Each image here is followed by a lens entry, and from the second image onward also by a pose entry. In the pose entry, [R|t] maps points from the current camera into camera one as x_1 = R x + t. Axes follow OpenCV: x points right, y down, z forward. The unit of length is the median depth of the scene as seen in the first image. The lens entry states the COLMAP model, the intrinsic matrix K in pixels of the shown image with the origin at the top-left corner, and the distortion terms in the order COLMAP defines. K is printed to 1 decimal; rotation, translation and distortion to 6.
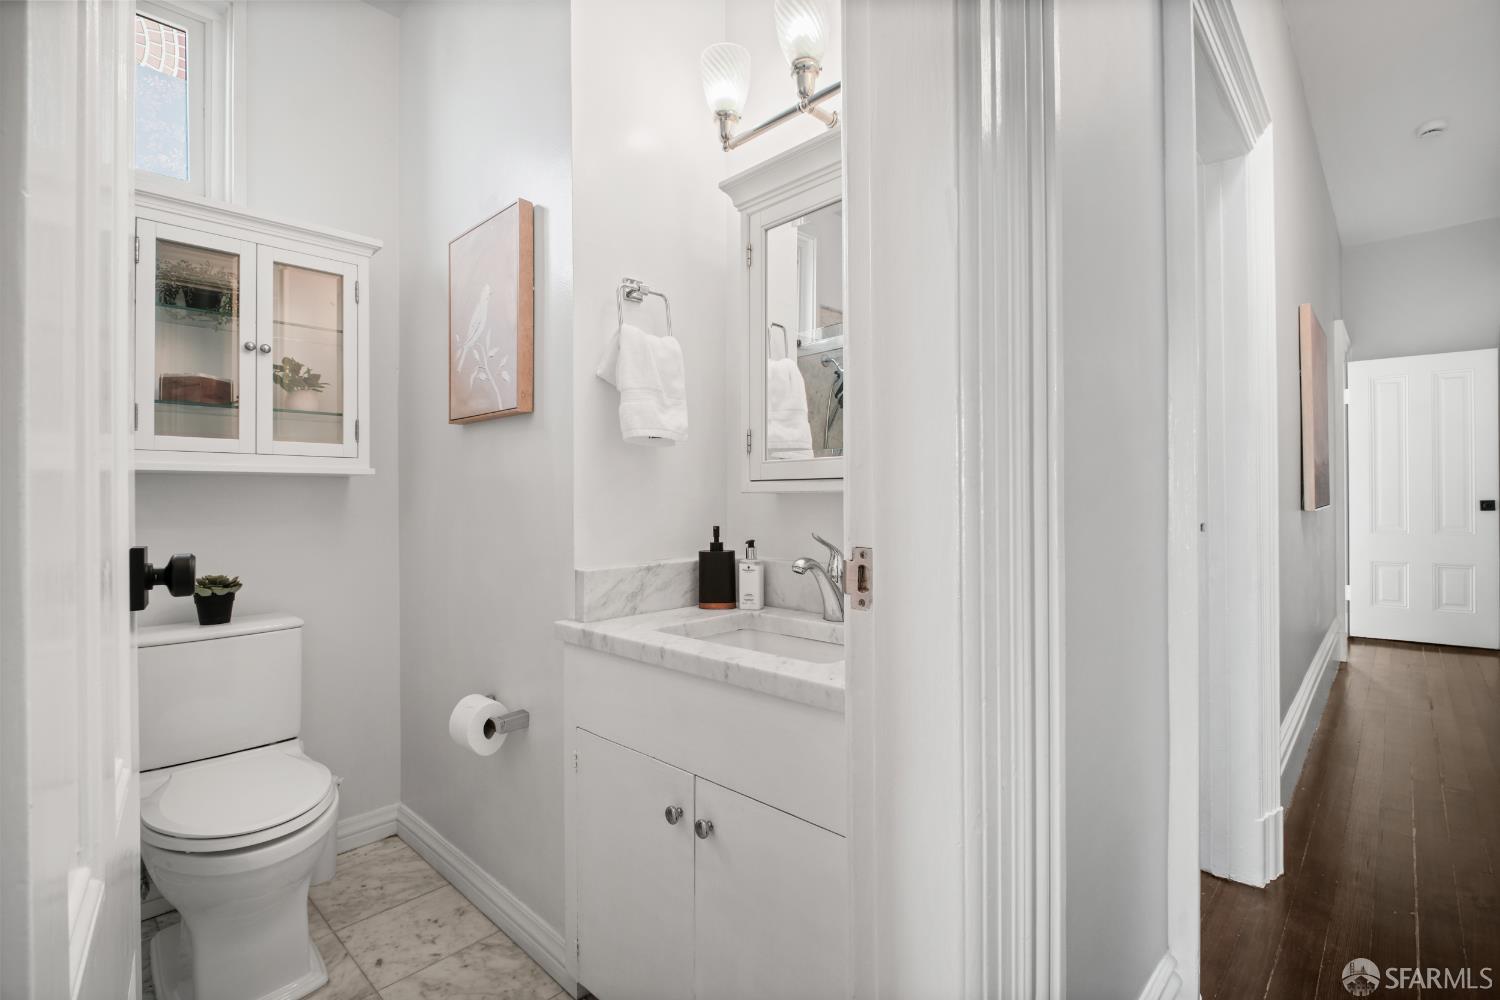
lens RADIAL K [[703.6, 0, 756.1], [0, 703.6, 496.7], [0, 0, 1]] dist [0.012160, -0.009355]
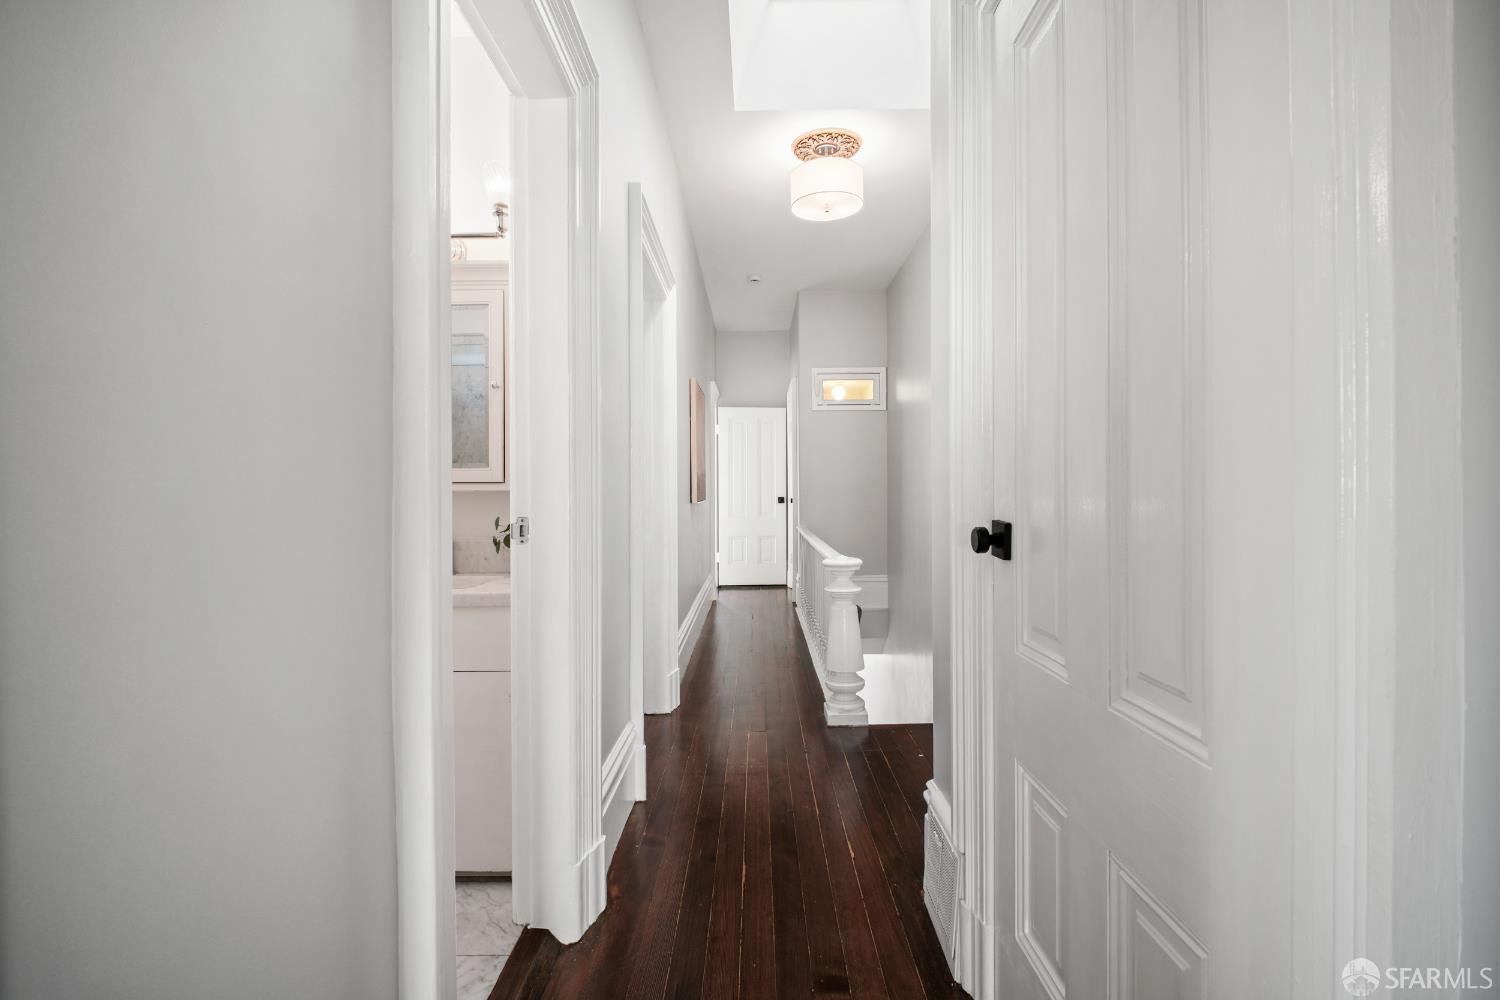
lens RADIAL K [[703.6, 0, 756.1], [0, 703.6, 496.7], [0, 0, 1]] dist [0.012160, -0.009355]
pose [[0.739856, 0.000138, 0.672765, -0.209393], [-0.002402, 0.999994, 0.002437, -0.000059], [-0.672761, -0.003419, 0.739852, -0.301945]]
